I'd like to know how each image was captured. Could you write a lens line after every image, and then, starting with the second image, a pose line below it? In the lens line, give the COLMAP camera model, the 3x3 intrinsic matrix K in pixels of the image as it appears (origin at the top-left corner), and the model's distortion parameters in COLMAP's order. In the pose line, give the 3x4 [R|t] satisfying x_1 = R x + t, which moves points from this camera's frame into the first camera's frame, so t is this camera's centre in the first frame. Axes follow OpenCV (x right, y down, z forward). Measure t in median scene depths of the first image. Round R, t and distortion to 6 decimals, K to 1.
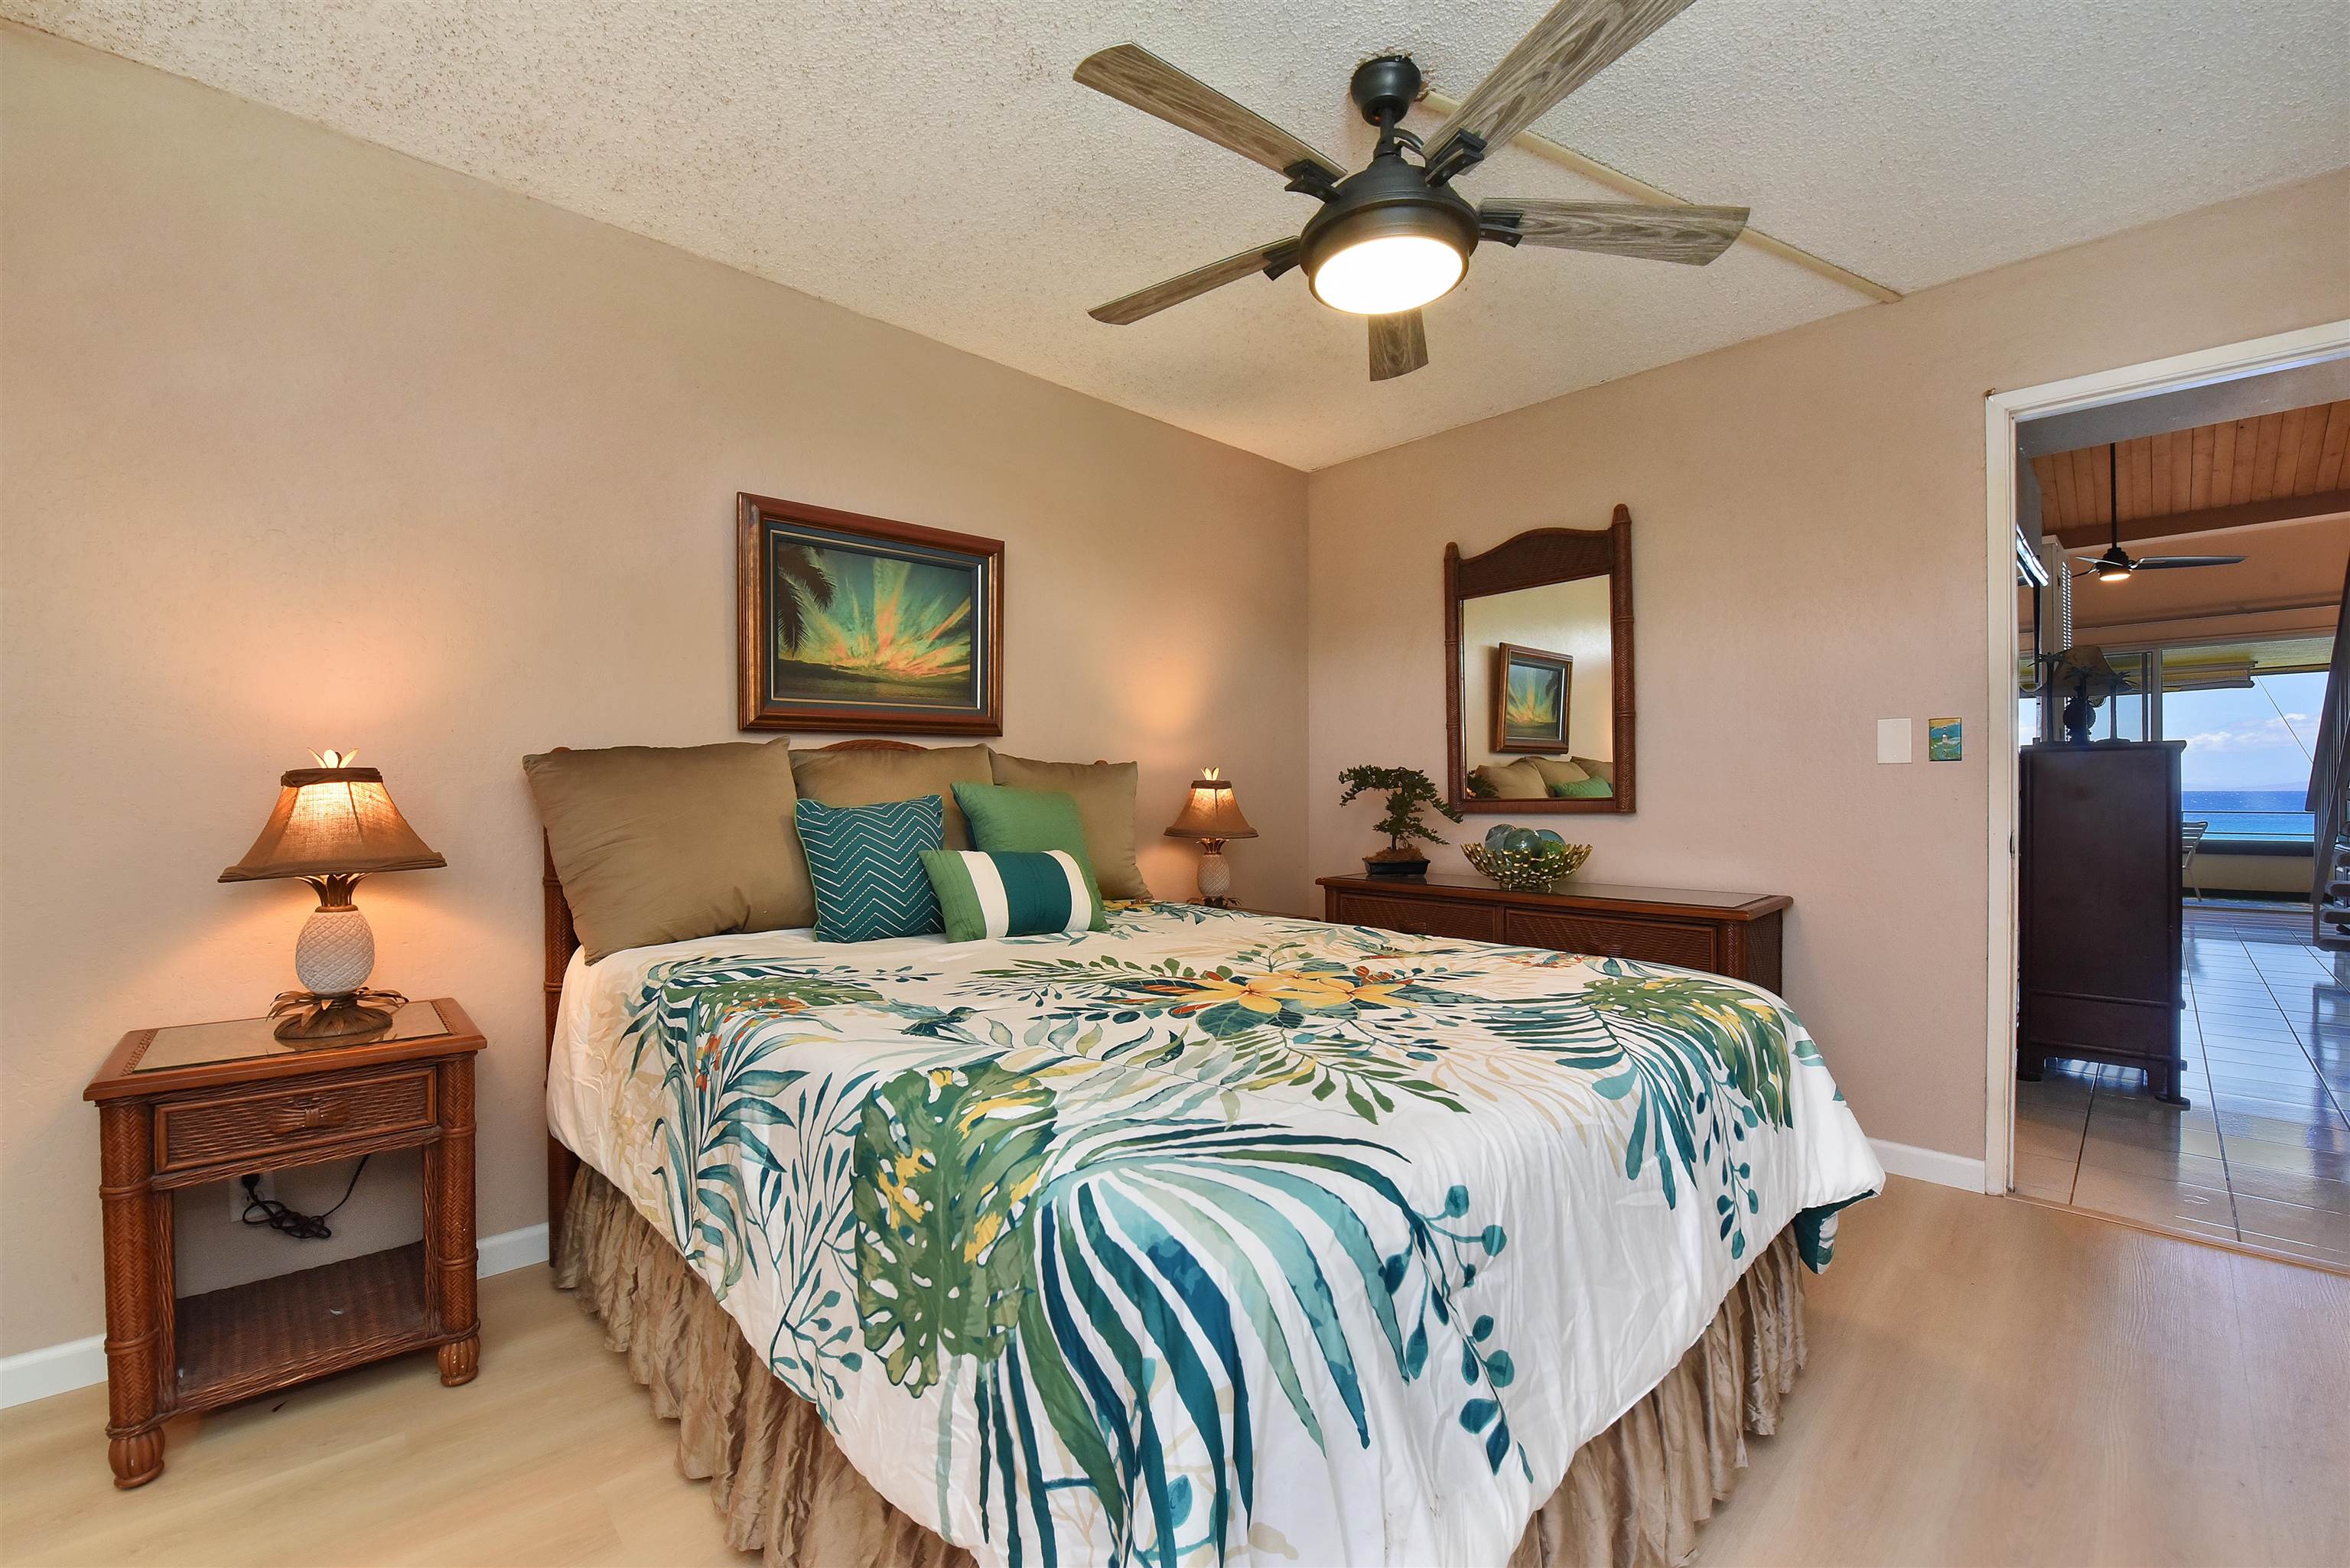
lens RADIAL K [[946.2, 0, 1177.8], [0, 946.2, 798.1], [0, 0, 1]] dist [-0.003424, -0.000192]
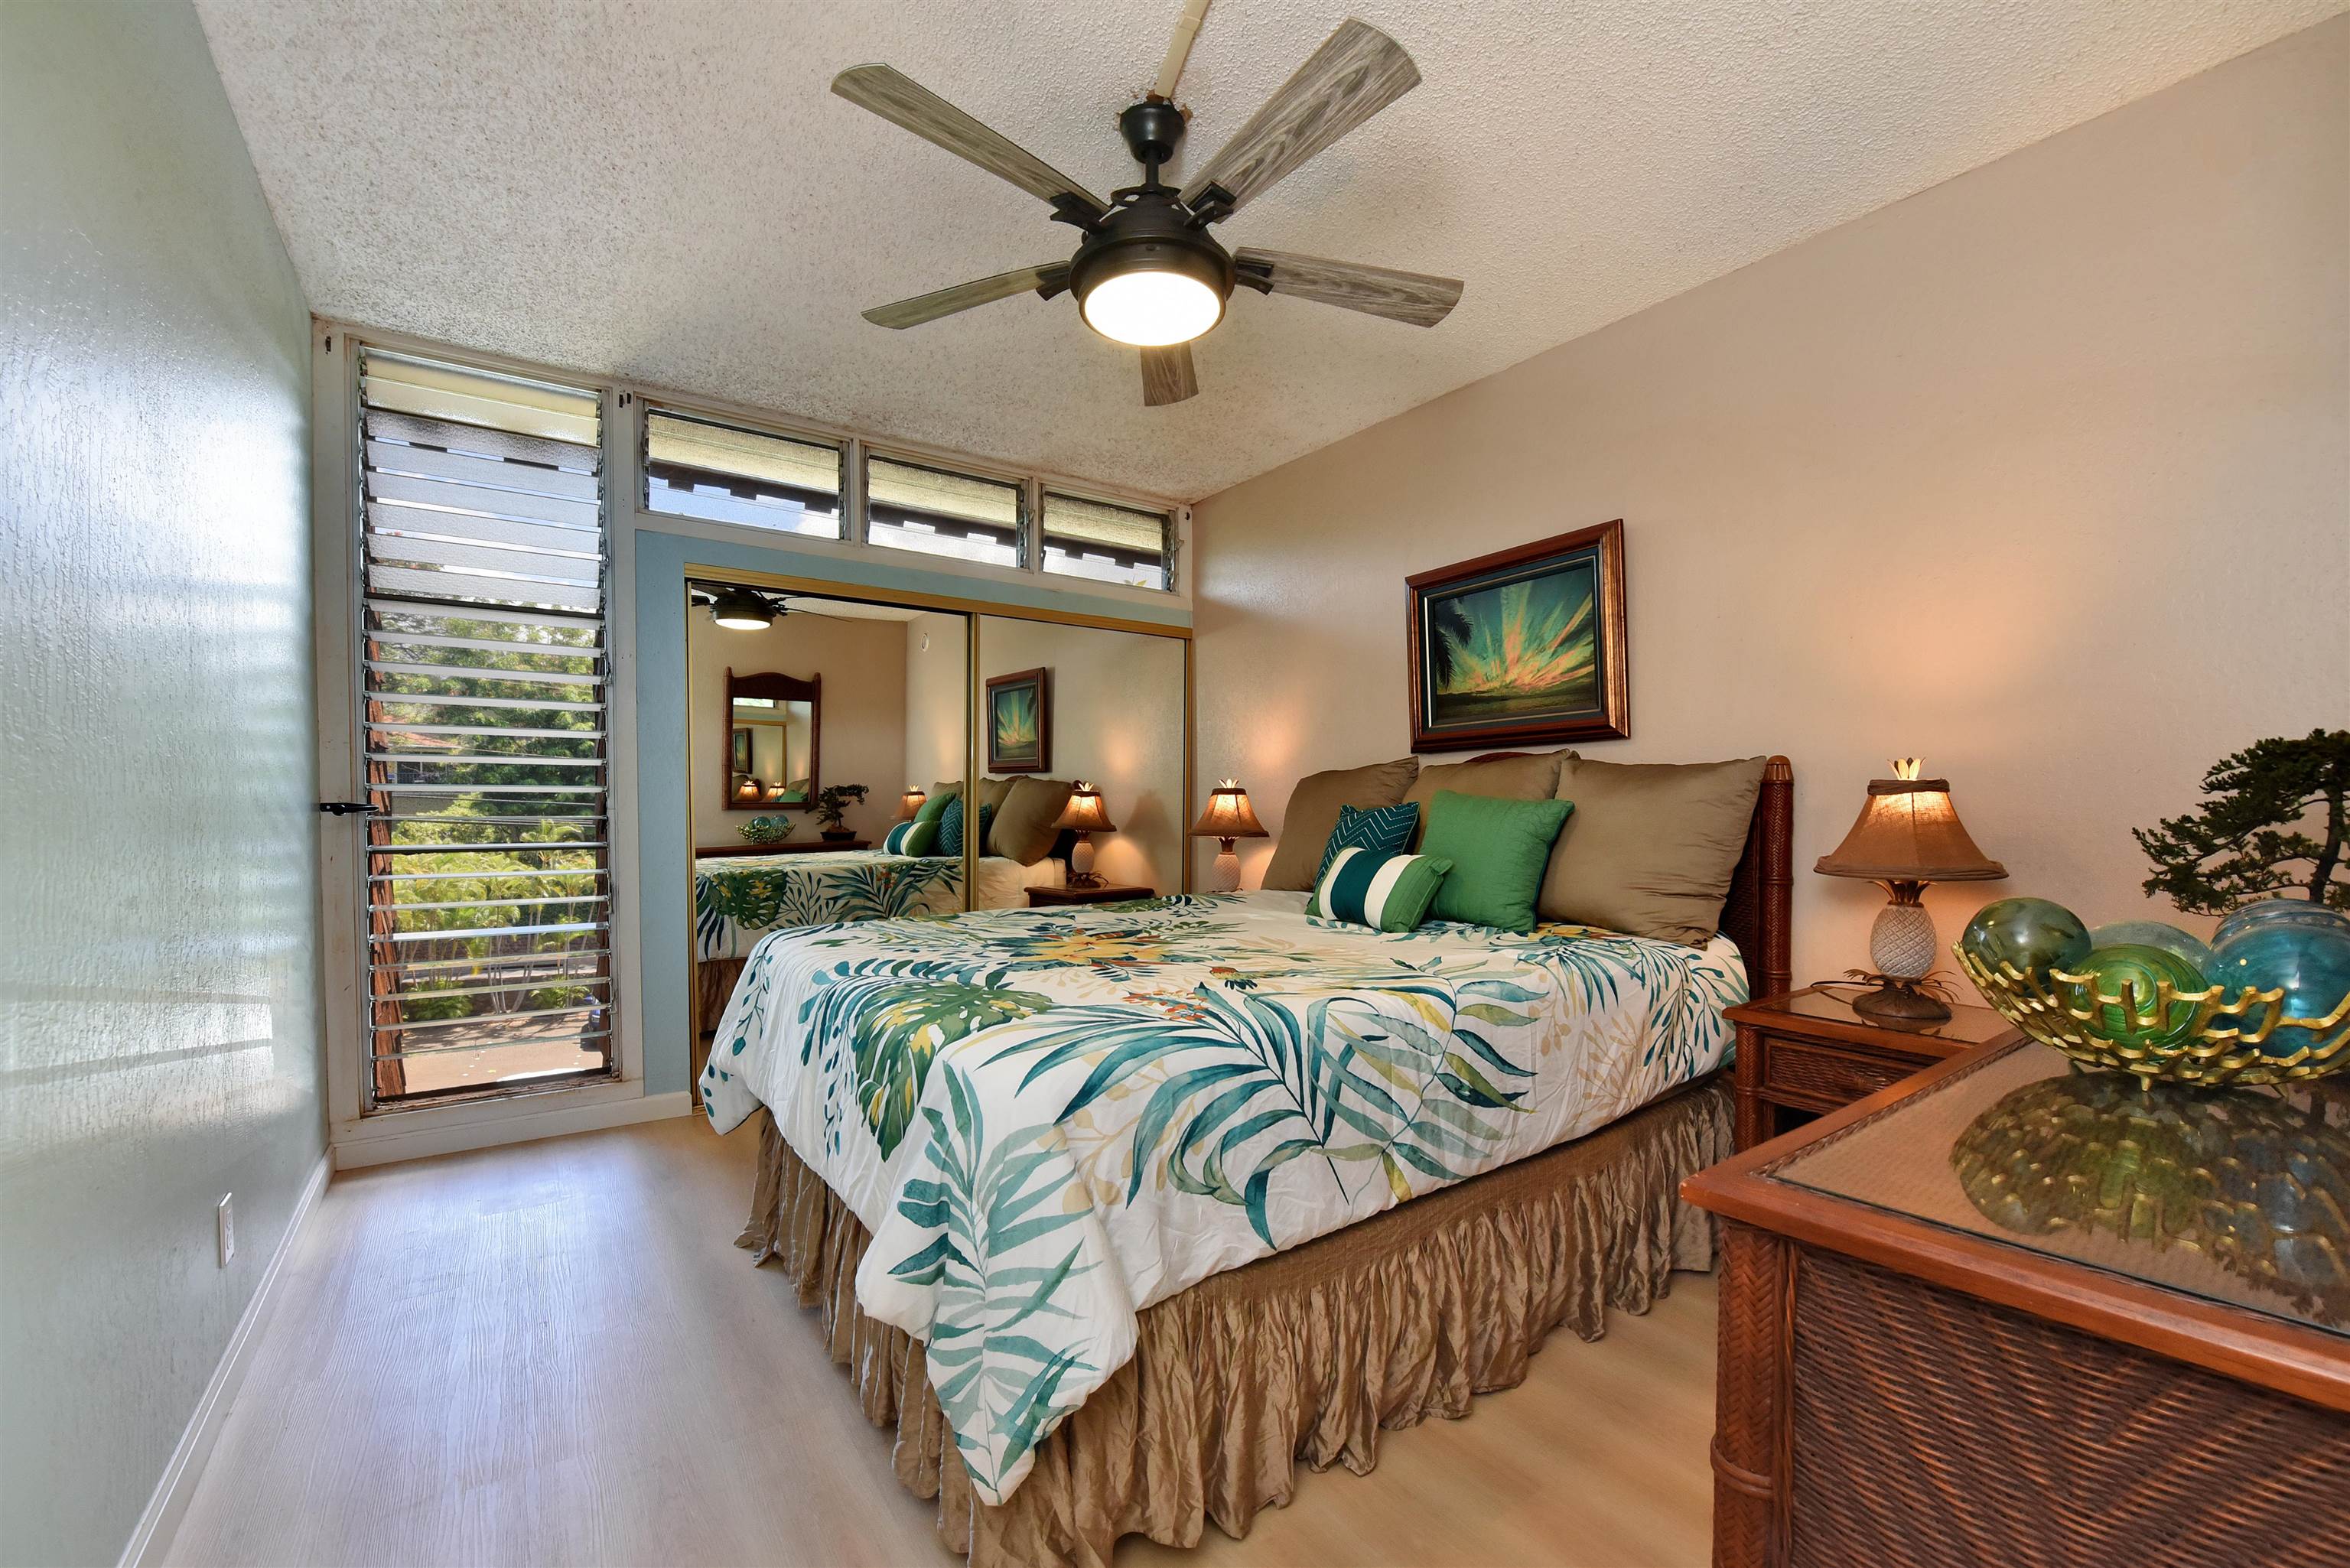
lens RADIAL K [[982.4, 0, 1176.6], [0, 982.4, 817.8], [0, 0, 1]] dist [-0.000281, -0.000053]
pose [[-0.139467, 0.016097, -0.990096, 0.950703], [-0.002975, 0.999857, 0.016675, -0.003408], [0.990222, 0.005271, -0.139400, 0.852665]]
